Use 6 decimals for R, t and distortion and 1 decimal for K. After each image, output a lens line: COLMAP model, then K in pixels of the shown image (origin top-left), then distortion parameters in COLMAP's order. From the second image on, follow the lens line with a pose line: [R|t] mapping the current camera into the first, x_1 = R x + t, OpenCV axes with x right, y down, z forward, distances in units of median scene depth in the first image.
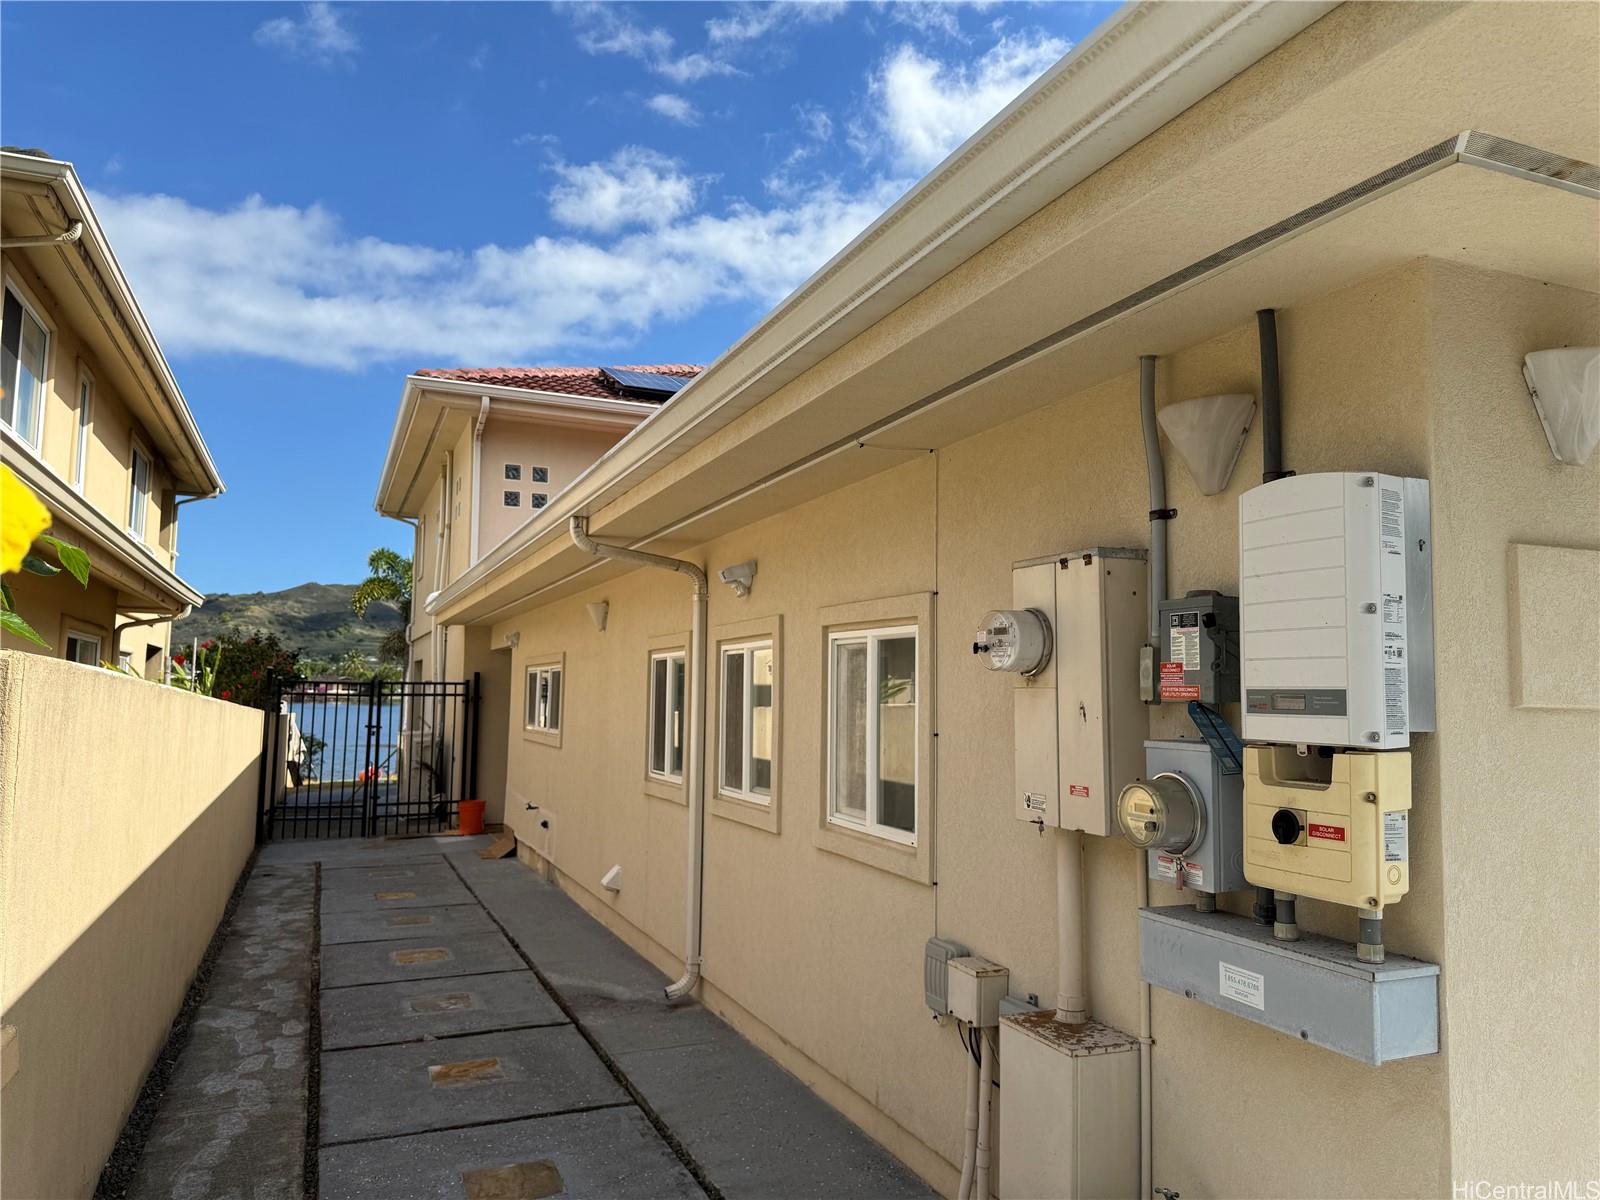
lens RADIAL K [[1099.4, 0, 777.9], [0, 1099.4, 602.8], [0, 0, 1]] dist [0.099591, -0.116646]
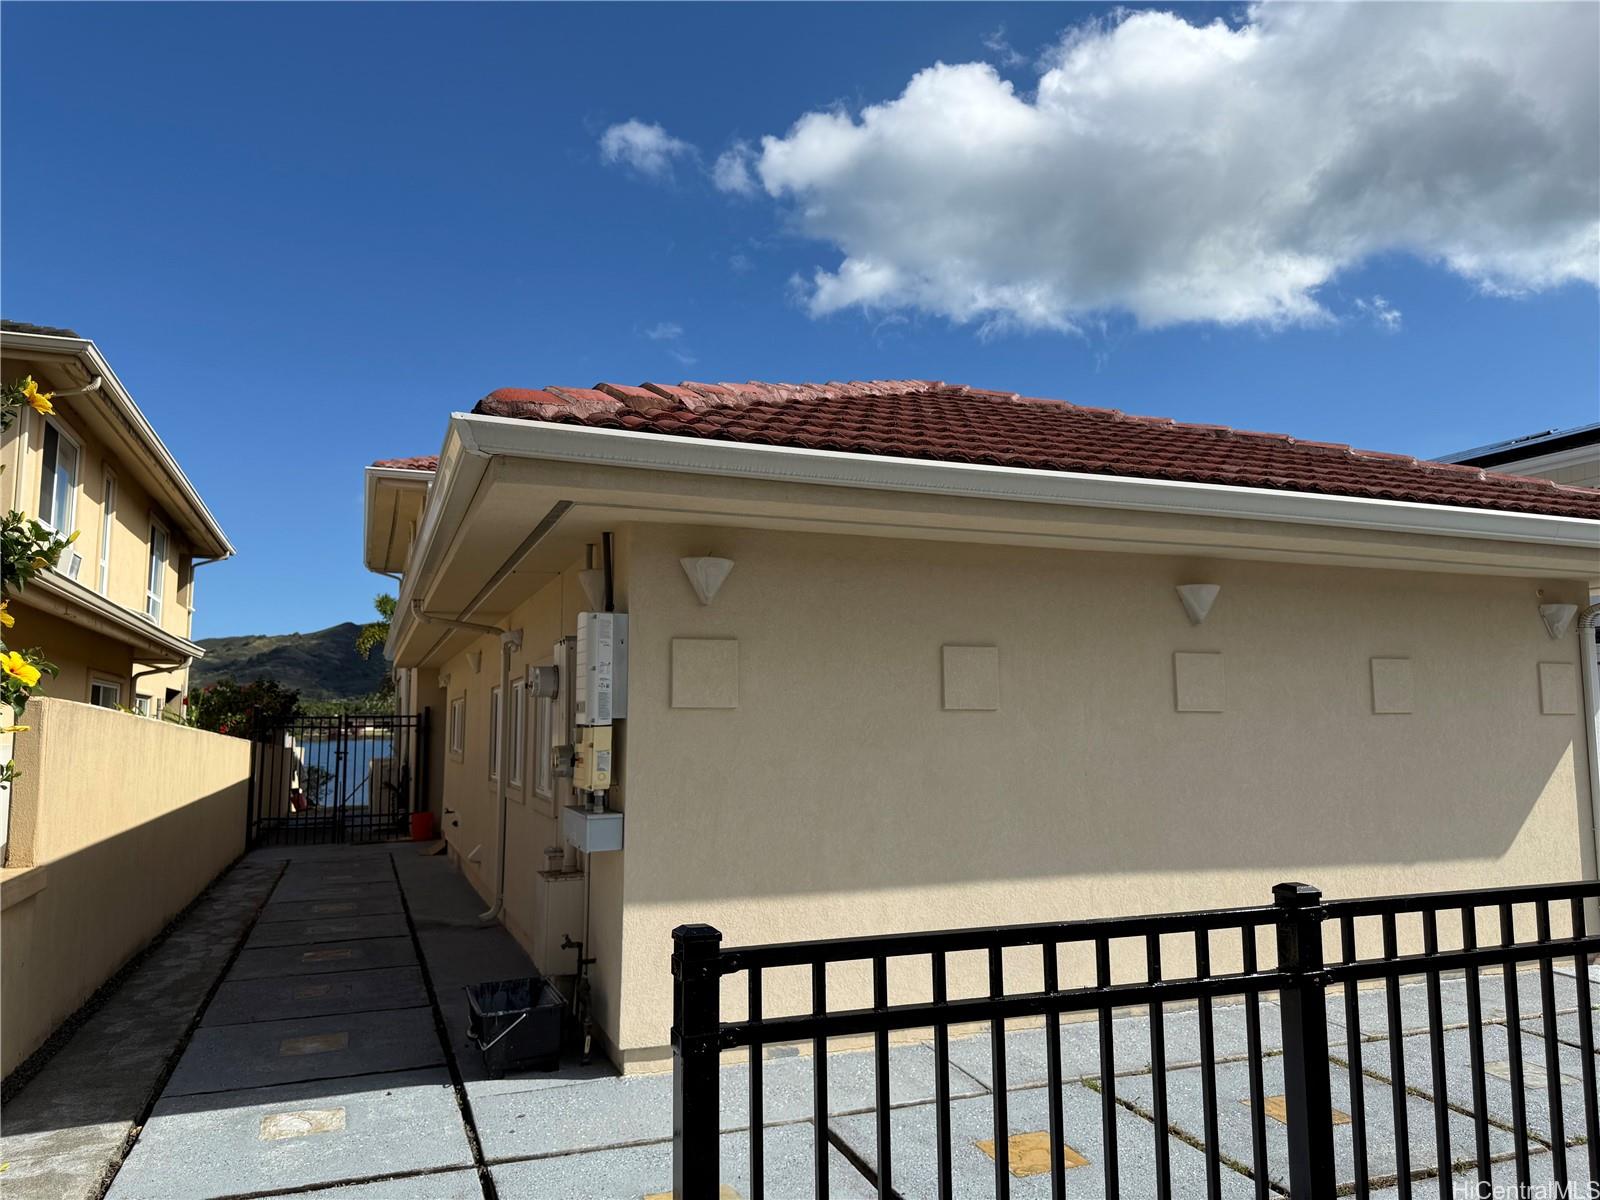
lens RADIAL K [[1122.6, 0, 794.7], [0, 1122.6, 603.3], [0, 0, 1]] dist [0.092719, -0.122311]
pose [[0.999496, -0.019474, -0.025061, 0.195578], [0.018813, 0.999476, -0.026336, -0.012118], [0.025560, 0.025851, 0.999339, -0.277090]]
